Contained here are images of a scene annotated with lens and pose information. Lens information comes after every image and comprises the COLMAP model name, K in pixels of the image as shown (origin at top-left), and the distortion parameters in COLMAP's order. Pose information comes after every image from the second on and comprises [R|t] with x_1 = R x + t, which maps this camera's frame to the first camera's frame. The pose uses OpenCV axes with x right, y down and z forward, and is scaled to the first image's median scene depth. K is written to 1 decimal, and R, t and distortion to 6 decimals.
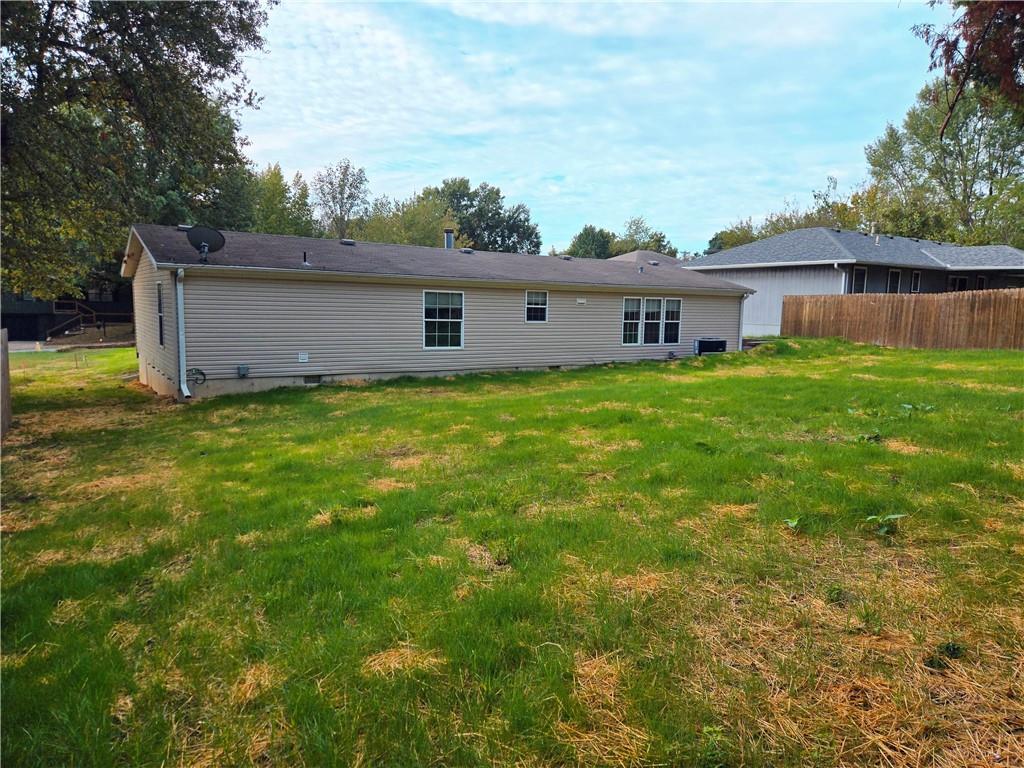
lens RADIAL K [[701.6, 0, 504.2], [0, 701.6, 385.7], [0, 0, 1]] dist [0.094209, -0.082559]
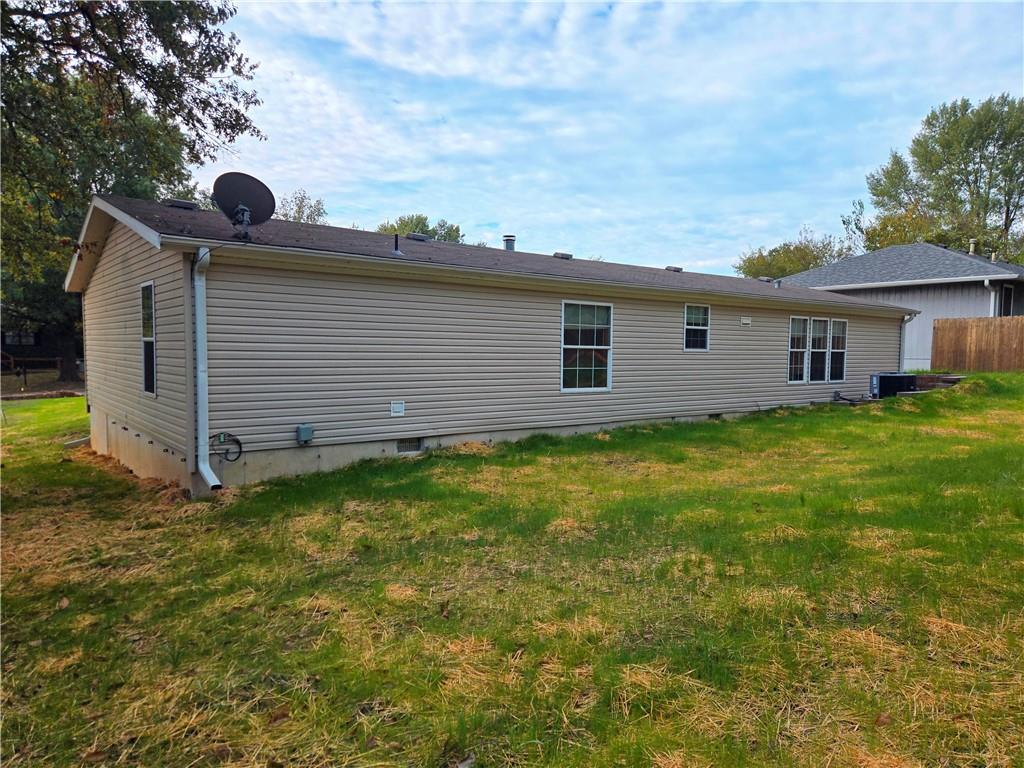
lens RADIAL K [[687.2, 0, 489.9], [0, 687.2, 407.8], [0, 0, 1]] dist [0.151733, -0.185957]
pose [[0.996816, -0.015876, 0.078138, -0.167630], [0.018363, 0.999344, -0.031222, -0.014062], [-0.077591, 0.032557, 0.996454, 0.276123]]
